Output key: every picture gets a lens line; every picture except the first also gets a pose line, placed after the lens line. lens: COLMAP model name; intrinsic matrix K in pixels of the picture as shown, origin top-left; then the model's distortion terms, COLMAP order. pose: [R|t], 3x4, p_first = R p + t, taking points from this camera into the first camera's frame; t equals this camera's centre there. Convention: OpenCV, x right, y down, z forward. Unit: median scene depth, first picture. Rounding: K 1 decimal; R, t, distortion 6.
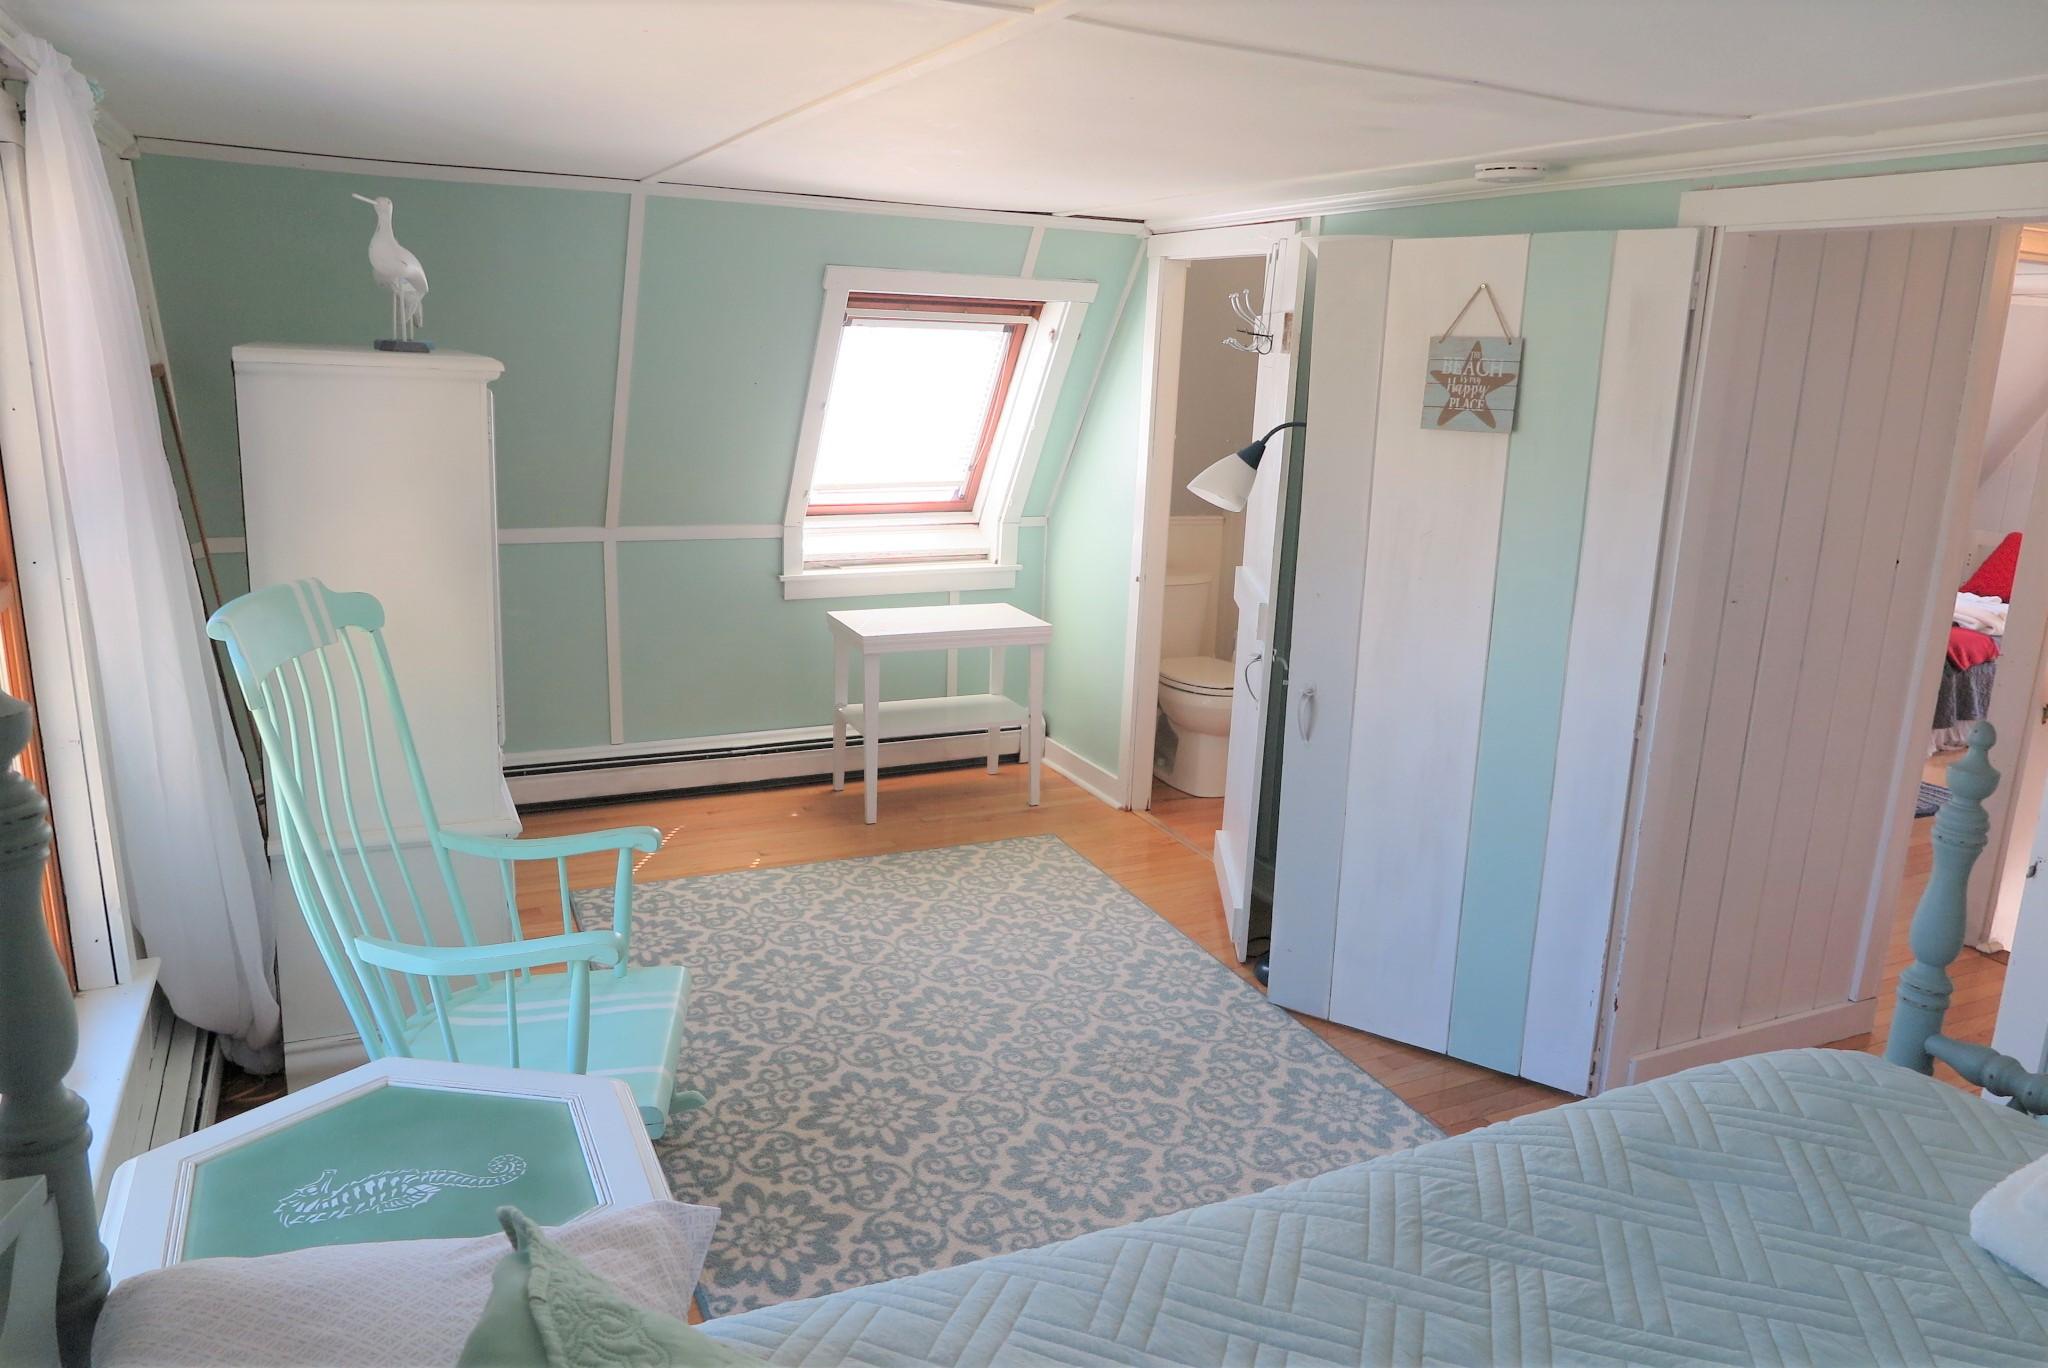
lens RADIAL K [[1407.5, 0, 1023.6], [0, 1407.5, 675.8], [0, 0, 1]] dist [-0.009781, 0.004351]
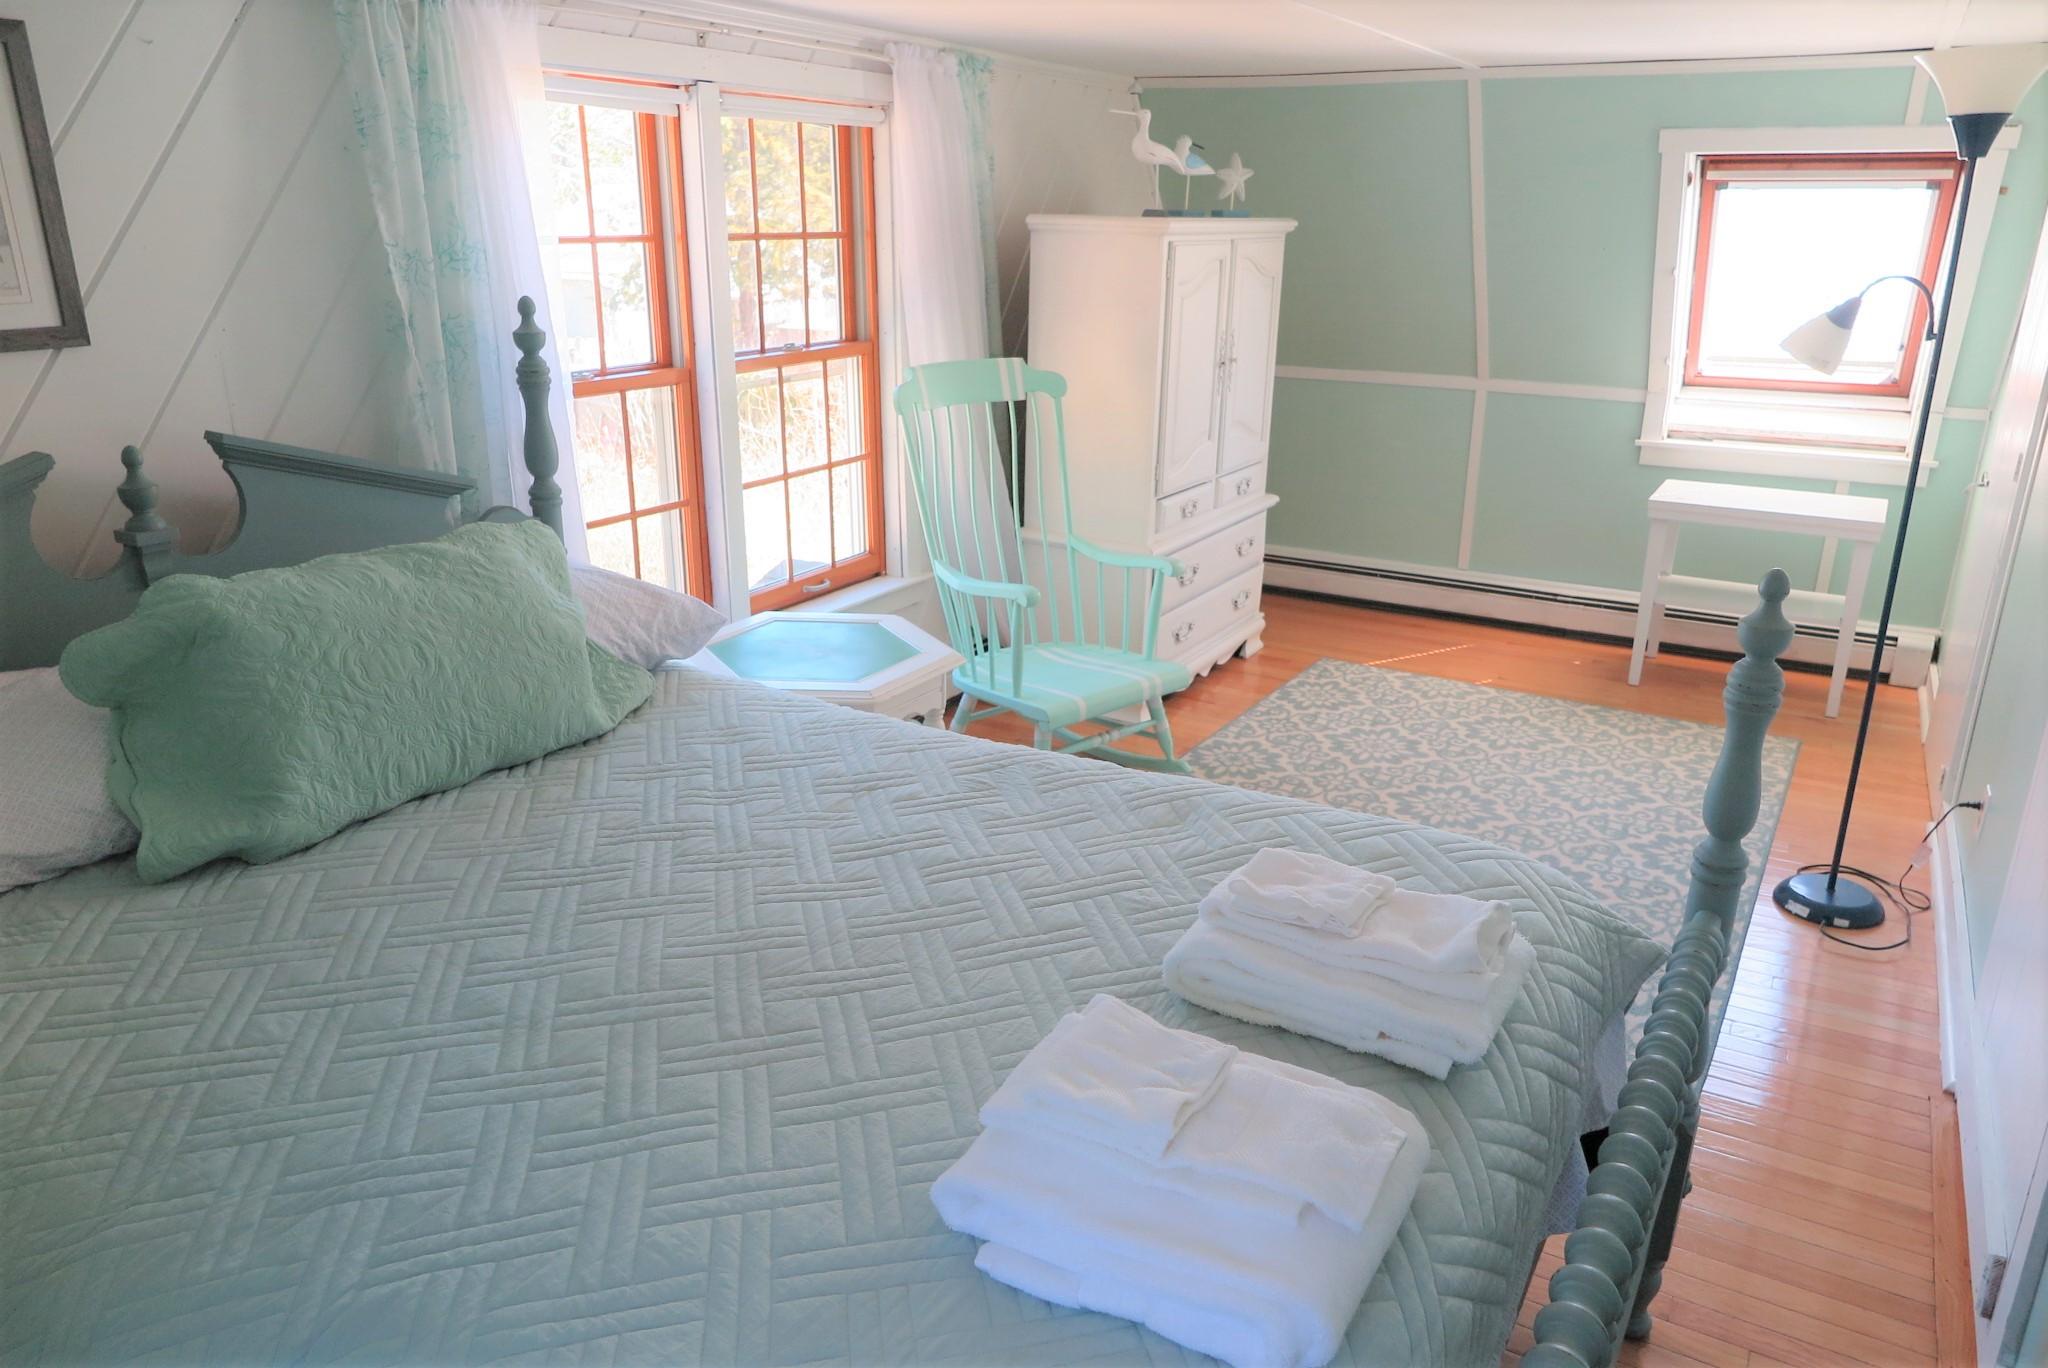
lens RADIAL K [[1407.5, 0, 1017.0], [0, 1407.5, 686.0], [0, 0, 1]] dist [-0.009781, 0.004351]
pose [[0.559145, 0.237645, -0.794280, 0.463544], [-0.176468, 0.970199, 0.166052, 0.014528], [0.810071, 0.047318, 0.584419, 0.034305]]
